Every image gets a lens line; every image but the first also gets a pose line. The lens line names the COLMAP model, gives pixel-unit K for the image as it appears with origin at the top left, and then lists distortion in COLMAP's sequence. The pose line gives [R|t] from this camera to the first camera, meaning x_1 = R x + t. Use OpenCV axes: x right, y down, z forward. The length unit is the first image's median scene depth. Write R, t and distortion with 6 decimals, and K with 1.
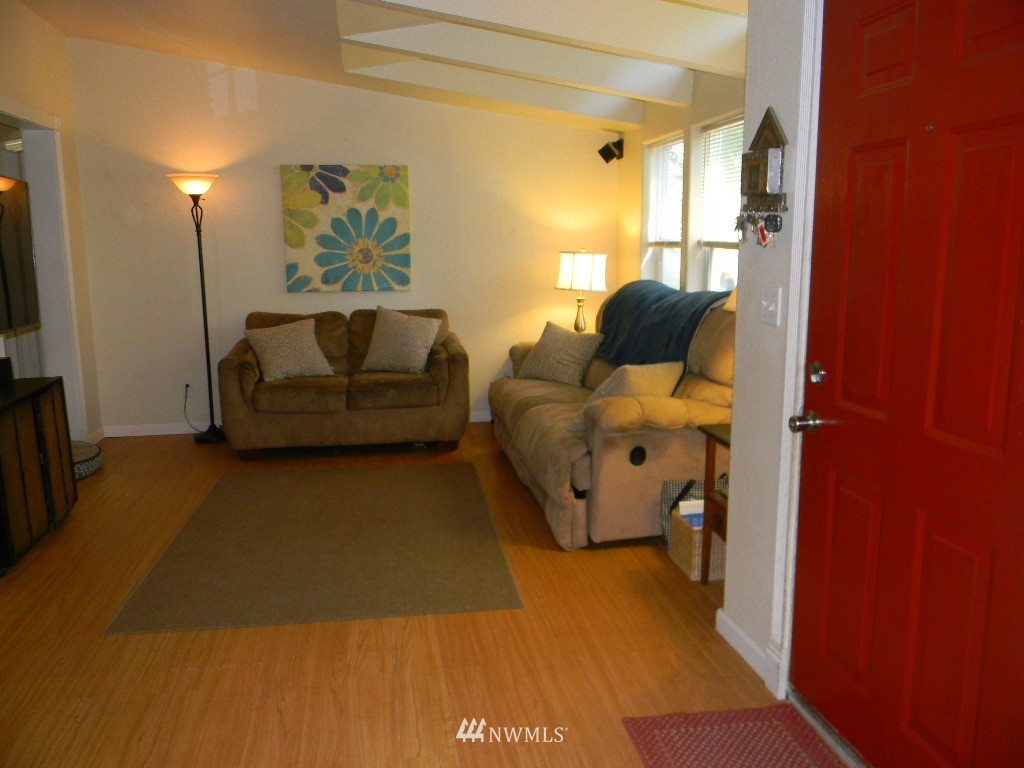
lens RADIAL K [[819.5, 0, 509.9], [0, 819.5, 389.5], [0, 0, 1]] dist [-0.007379, -0.003407]
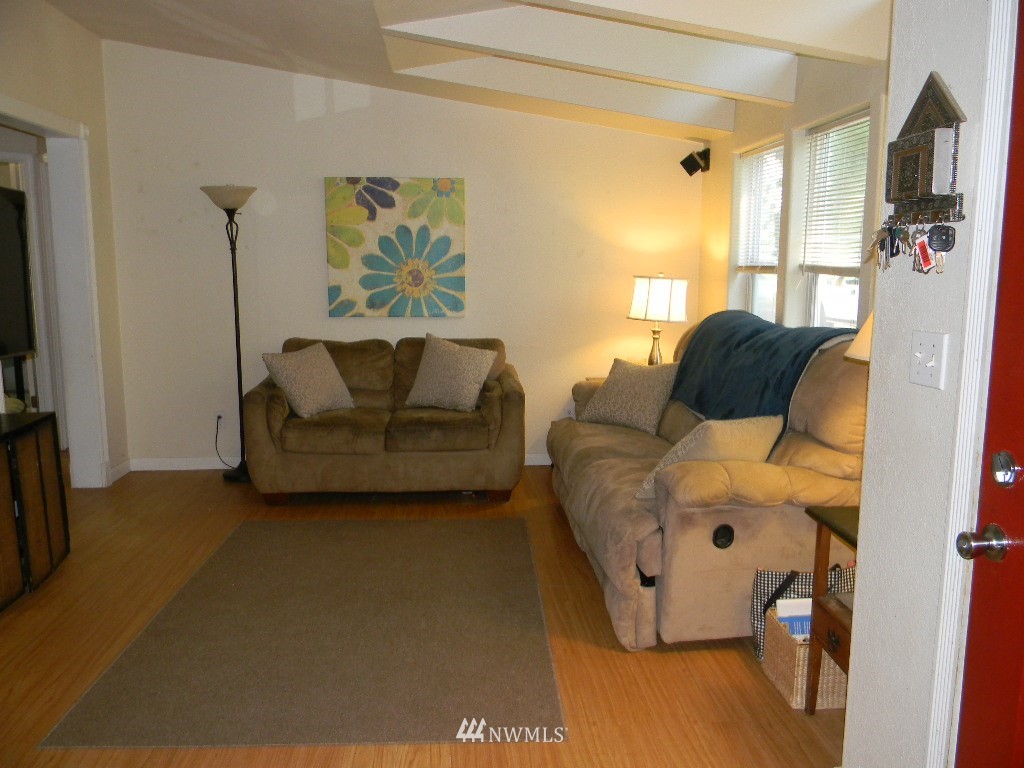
lens RADIAL K [[810.9, 0, 512.0], [0, 810.9, 384.0], [0, 0, 1]] dist [-0.001331, -0.002435]
pose [[0.995316, 0.023323, -0.093823, 0.017432], [-0.026315, 0.999180, -0.030781, -0.025556], [0.093028, 0.033105, 0.995113, 0.145605]]
